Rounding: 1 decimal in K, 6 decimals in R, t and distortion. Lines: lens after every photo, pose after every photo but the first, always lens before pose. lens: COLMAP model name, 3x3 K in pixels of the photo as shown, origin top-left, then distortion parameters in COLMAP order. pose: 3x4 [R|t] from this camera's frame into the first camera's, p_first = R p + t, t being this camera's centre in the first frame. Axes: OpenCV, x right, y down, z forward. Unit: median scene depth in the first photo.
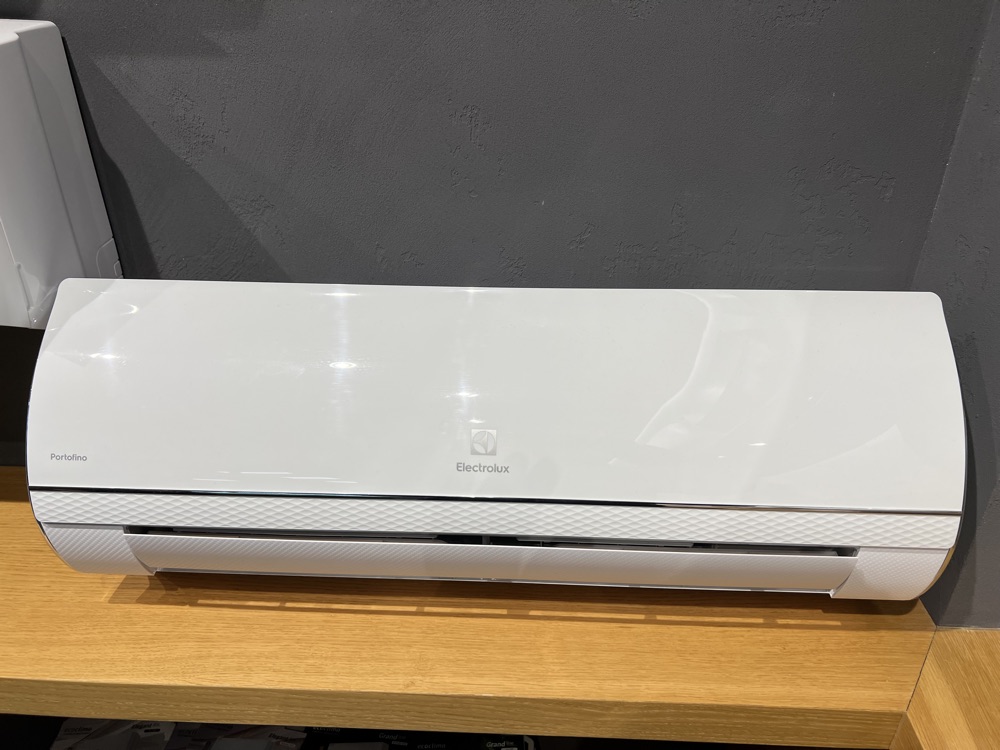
lens RADIAL K [[765.1, 0, 500.0], [0, 765.1, 375.0], [0, 0, 1]] dist [0.018220, -0.004917]
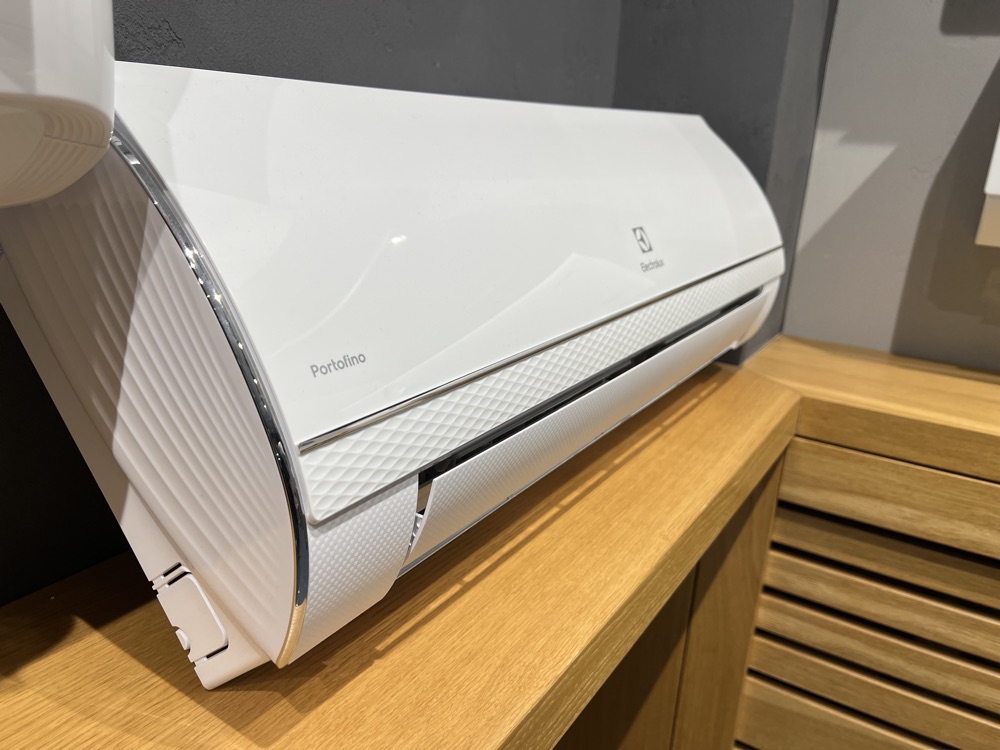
lens RADIAL K [[765.1, 0, 500.0], [0, 765.1, 375.0], [0, 0, 1]] dist [0.018220, -0.004917]
pose [[0.510782, -0.253320, 0.821542, -0.792632], [0.385558, 0.921612, 0.044461, 0.113567], [-0.768405, 0.294042, 0.568412, 0.543615]]
